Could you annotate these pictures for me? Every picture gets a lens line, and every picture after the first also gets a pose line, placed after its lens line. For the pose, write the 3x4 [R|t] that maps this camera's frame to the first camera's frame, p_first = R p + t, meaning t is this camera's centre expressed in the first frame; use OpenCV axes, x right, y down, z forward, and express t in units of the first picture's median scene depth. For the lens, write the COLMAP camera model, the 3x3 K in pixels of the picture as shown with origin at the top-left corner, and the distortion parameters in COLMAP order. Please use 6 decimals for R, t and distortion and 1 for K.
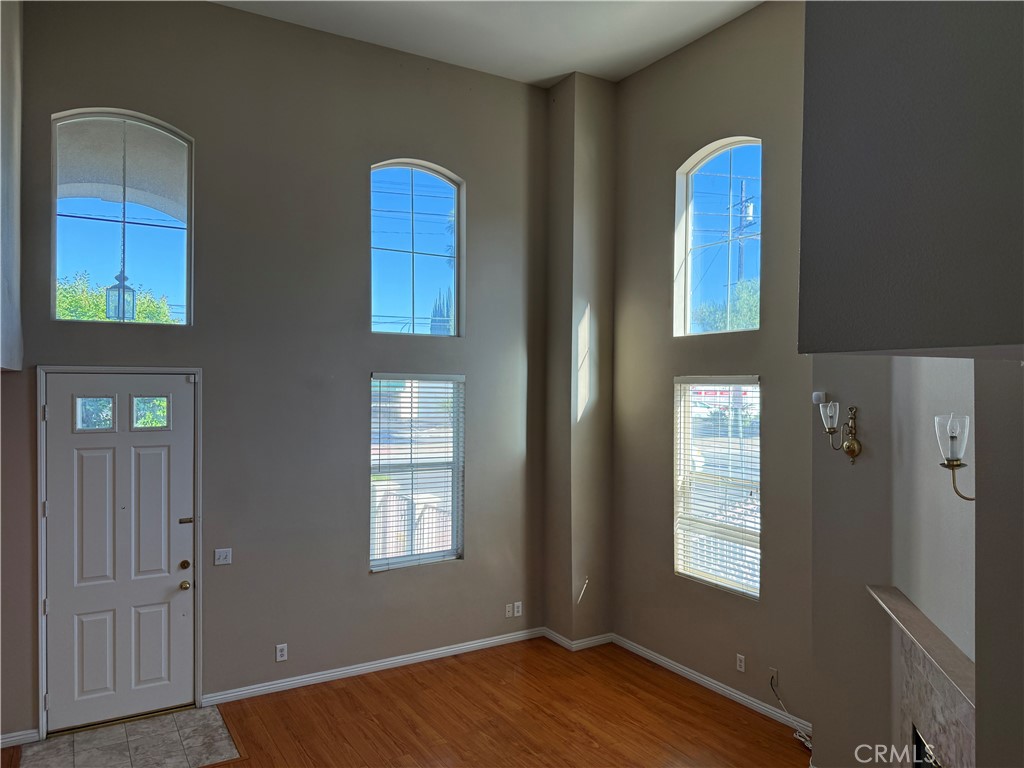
lens RADIAL K [[721.8, 0, 512.0], [0, 721.8, 384.0], [0, 0, 1]] dist [-0.002092, -0.003824]
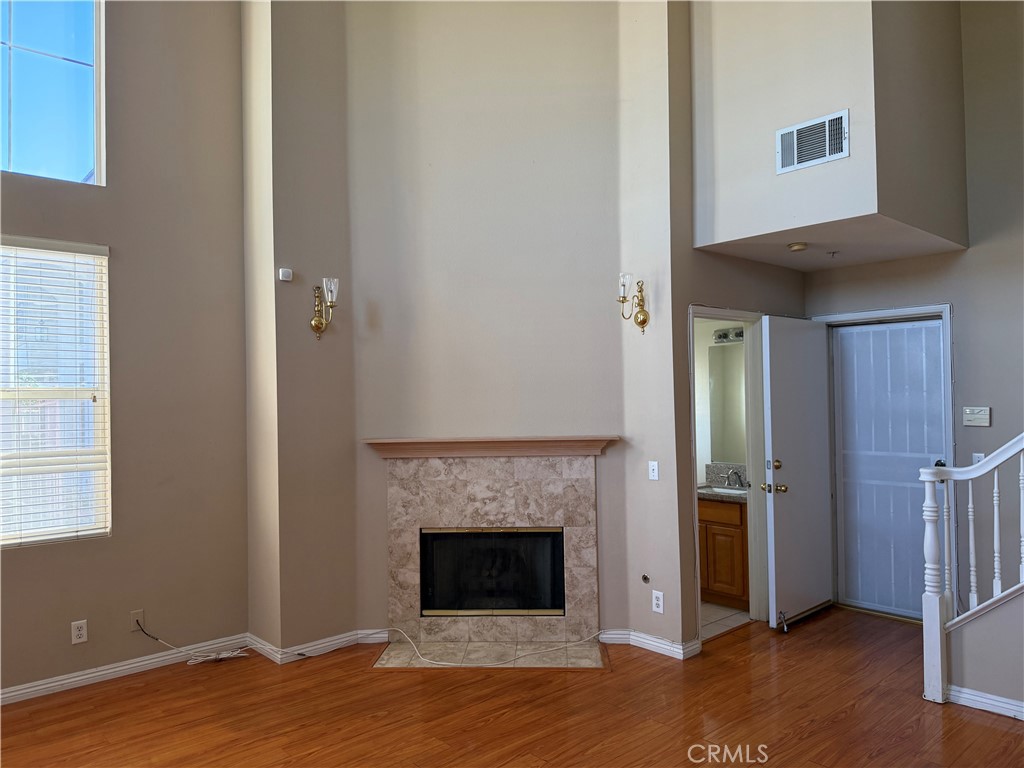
lens RADIAL K [[721.8, 0, 512.0], [0, 721.8, 384.0], [0, 0, 1]] dist [-0.002092, -0.003824]
pose [[-0.188372, 0.021183, 0.981869, -0.560181], [0.015266, 0.999710, -0.018639, 0.176105], [-0.981979, 0.011478, -0.188641, 0.801236]]
